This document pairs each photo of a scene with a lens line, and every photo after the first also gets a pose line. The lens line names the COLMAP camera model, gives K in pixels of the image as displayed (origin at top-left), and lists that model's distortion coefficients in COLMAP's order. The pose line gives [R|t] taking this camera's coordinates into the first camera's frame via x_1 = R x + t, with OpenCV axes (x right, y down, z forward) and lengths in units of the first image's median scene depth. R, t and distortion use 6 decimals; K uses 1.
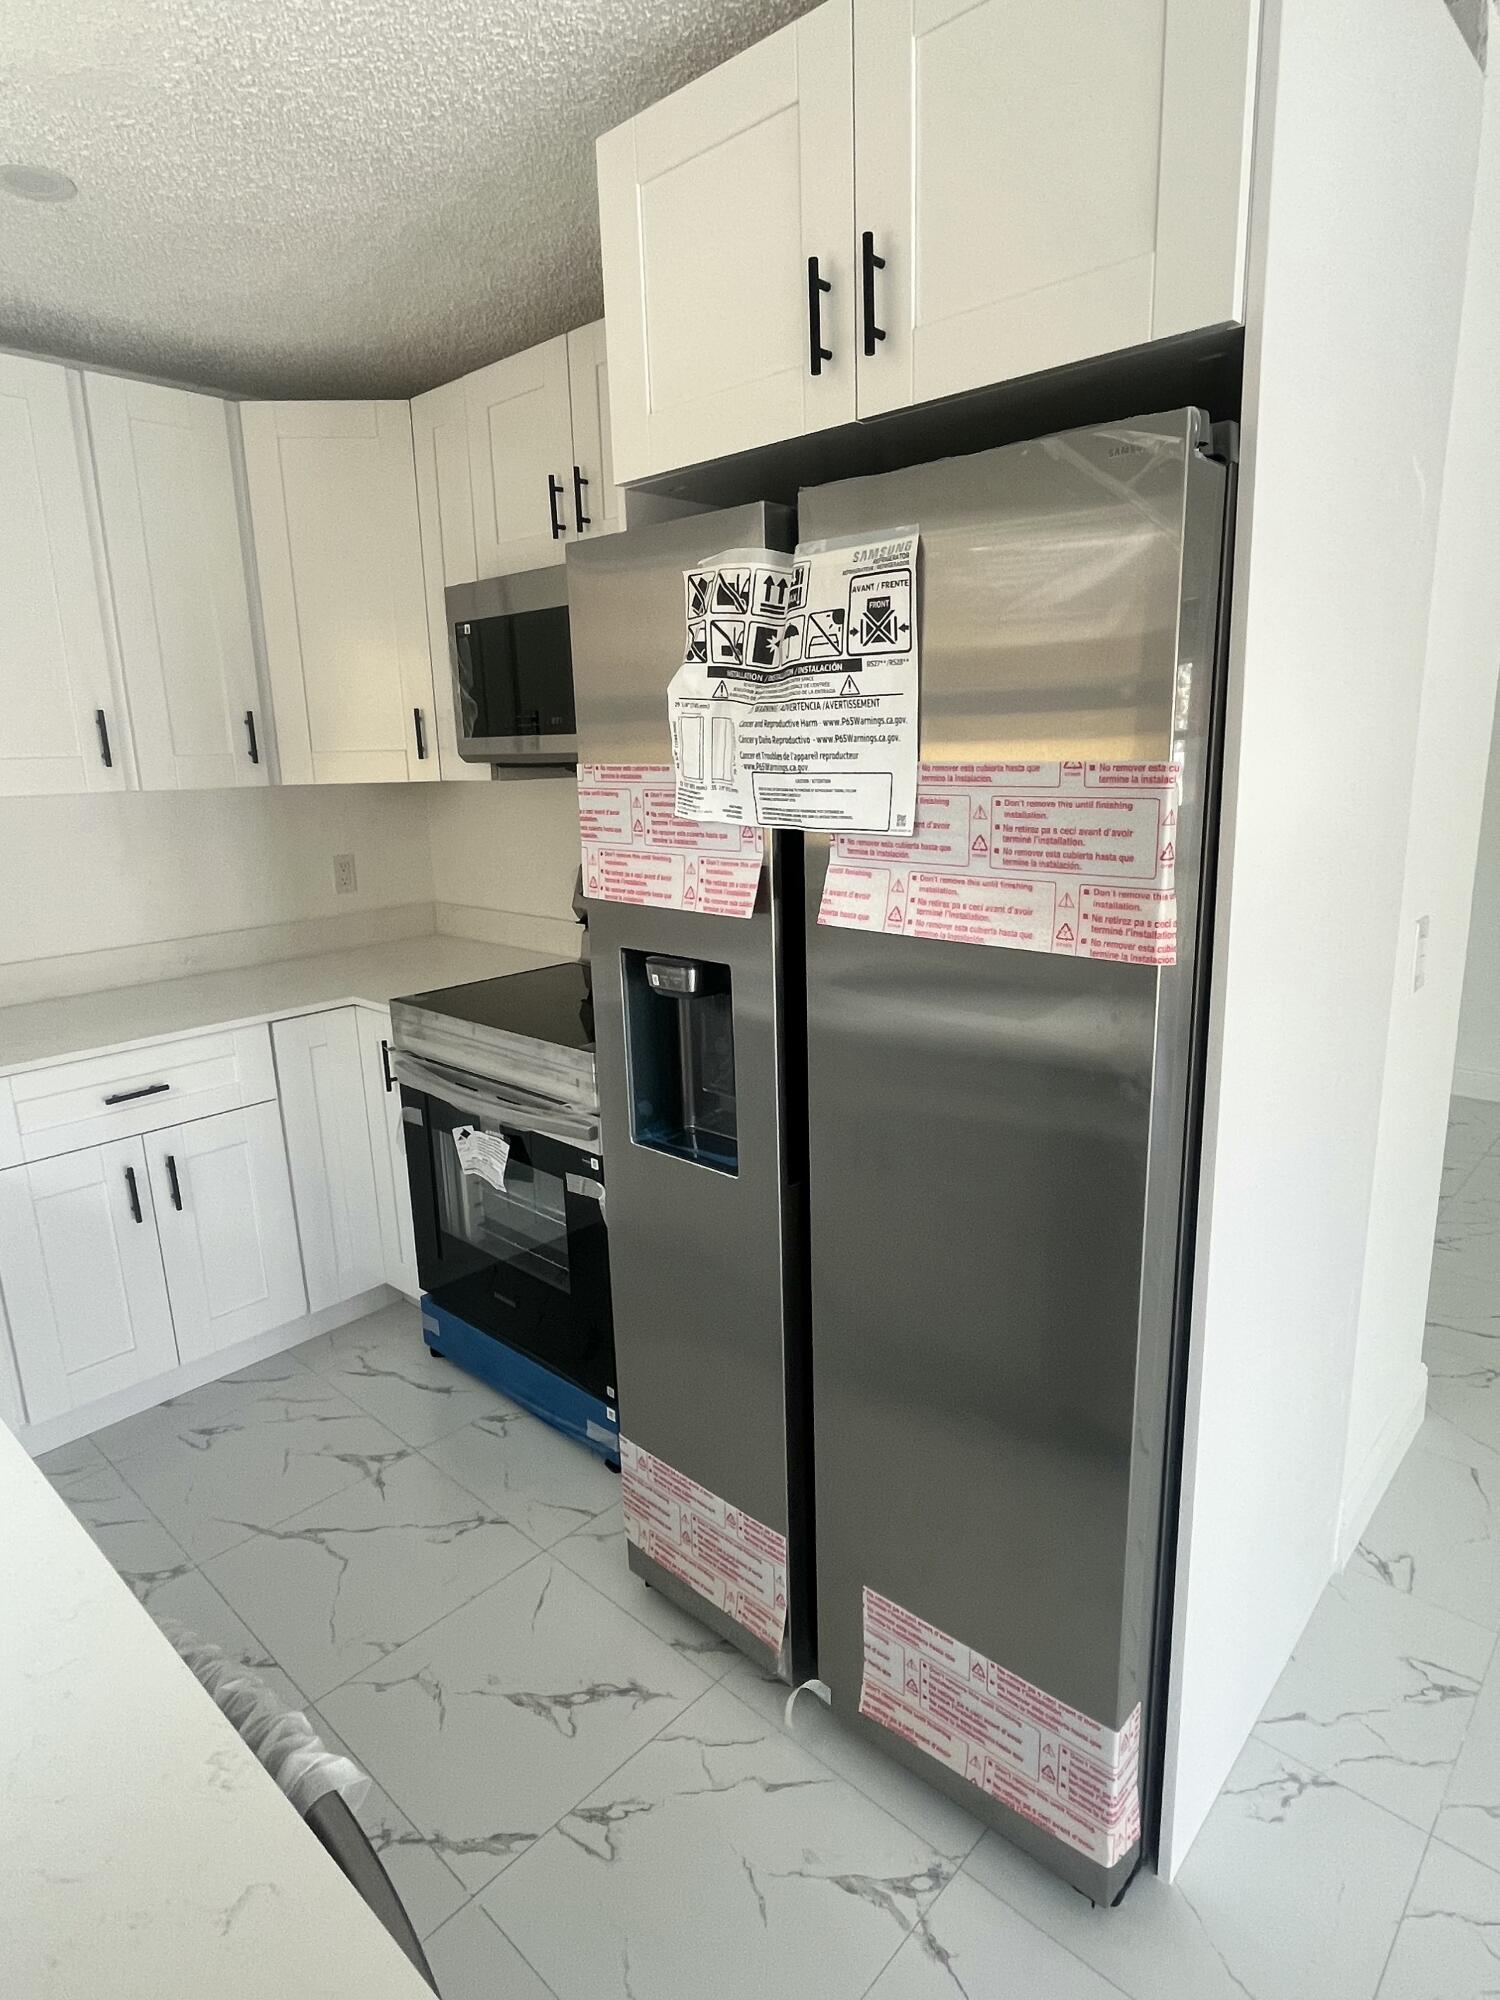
lens RADIAL K [[1109.1, 0, 753.1], [0, 1109.1, 994.4], [0, 0, 1]] dist [0.001784, -0.000113]
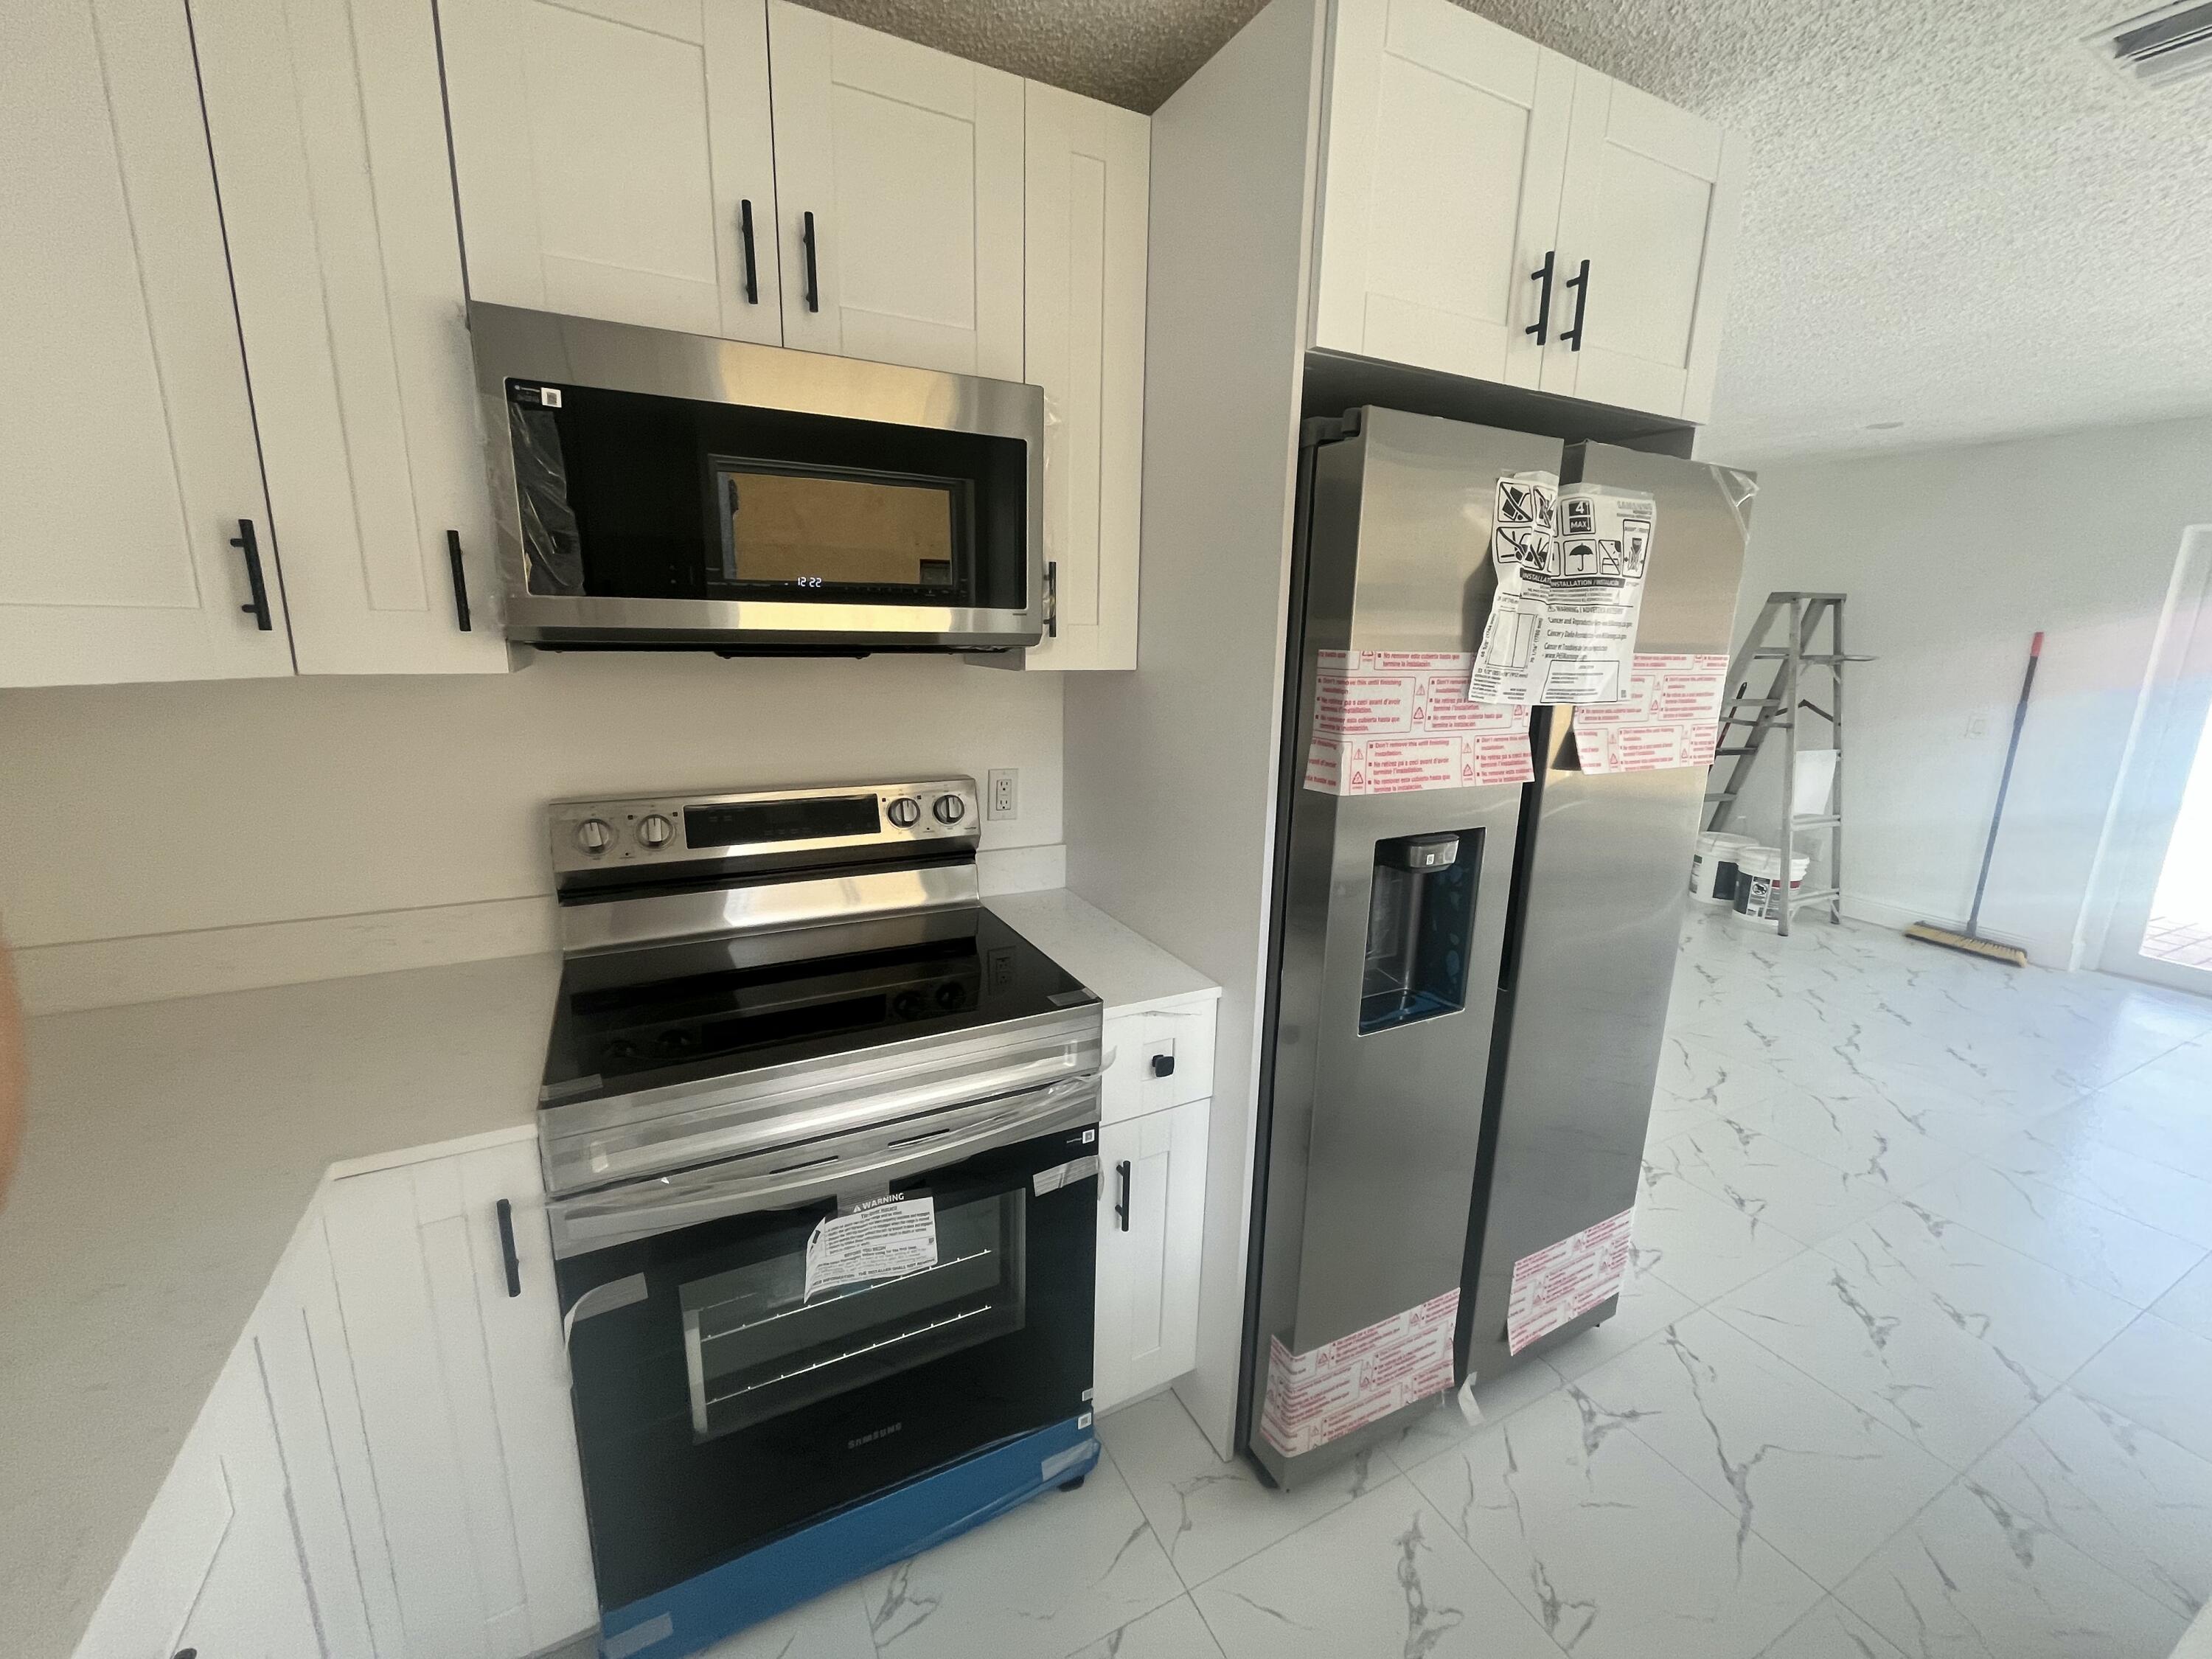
lens RADIAL K [[893.8, 0, 1106.3], [0, 893.8, 832.0], [0, 0, 1]] dist [0.001406, -0.000146]
pose [[0.340706, -0.174858, 0.923766, -0.993517], [0.183363, 0.976043, 0.117125, -0.198742], [-0.922116, 0.129479, 0.364606, 1.004517]]
